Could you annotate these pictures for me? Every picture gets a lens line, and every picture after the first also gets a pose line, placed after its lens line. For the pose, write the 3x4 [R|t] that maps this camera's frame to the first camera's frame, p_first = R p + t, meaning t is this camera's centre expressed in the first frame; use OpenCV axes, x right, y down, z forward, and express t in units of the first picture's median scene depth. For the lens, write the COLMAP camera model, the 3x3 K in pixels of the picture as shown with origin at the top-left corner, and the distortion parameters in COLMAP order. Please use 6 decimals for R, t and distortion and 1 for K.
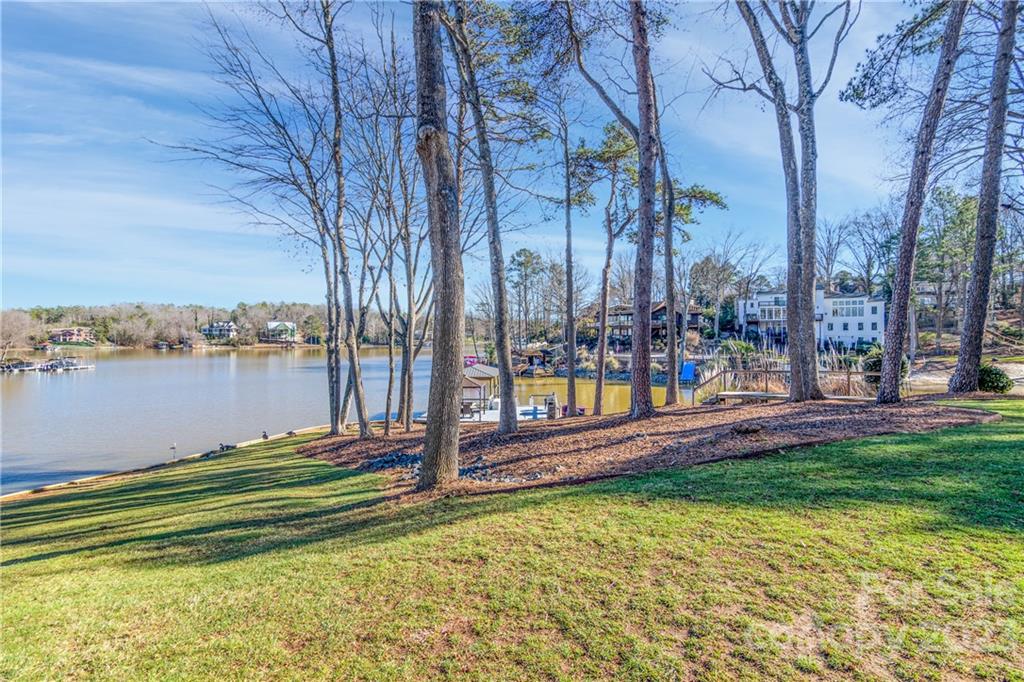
lens RADIAL K [[489.4, 0, 512.0], [0, 489.4, 341.0], [0, 0, 1]] dist [0.002623, -0.000247]
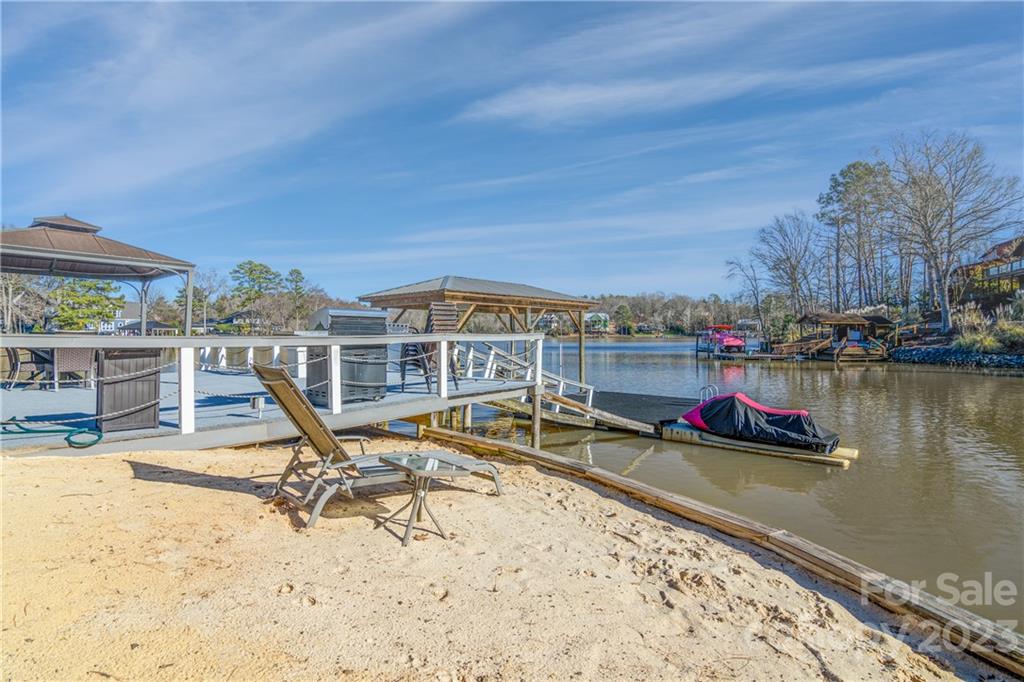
lens RADIAL K [[489.4, 0, 512.0], [0, 489.4, 341.0], [0, 0, 1]] dist [0.002623, -0.000247]
pose [[0.792470, 0.008427, -0.609853, 0.083086], [-0.002965, 0.999946, 0.009964, 0.044156], [0.609904, -0.006088, 0.792452, 0.328737]]
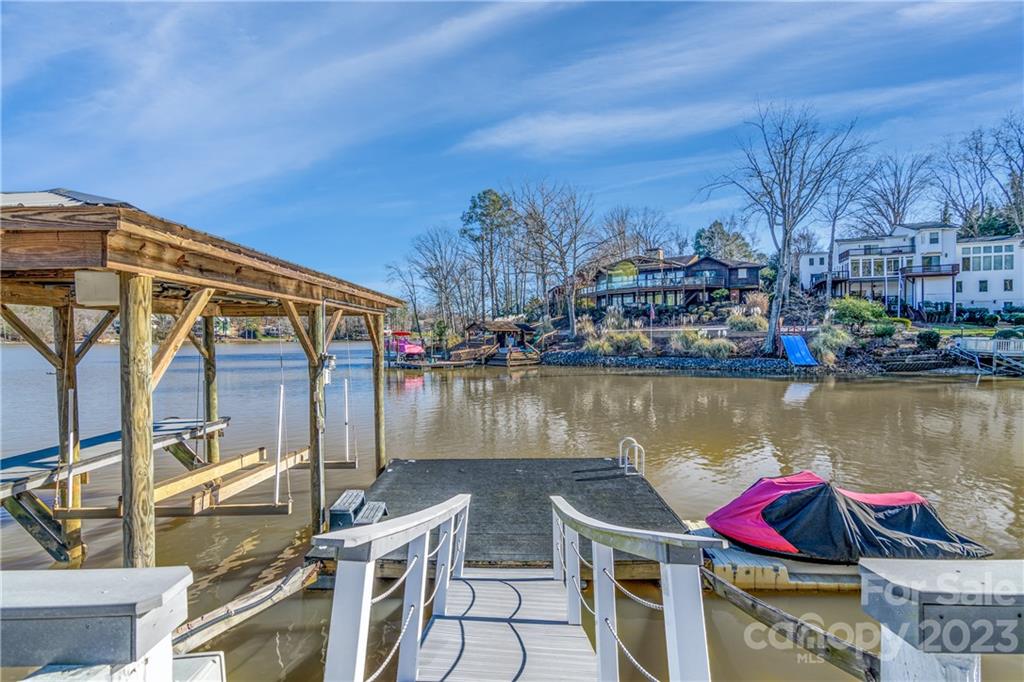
lens RADIAL K [[491.1, 0, 509.4], [0, 491.1, 335.2], [0, 0, 1]] dist [-0.001909, 0.000266]
pose [[0.997795, -0.002656, 0.066315, 0.008347], [0.003204, 0.999962, -0.008159, 0.039457], [-0.066291, 0.008353, 0.997765, 0.392038]]
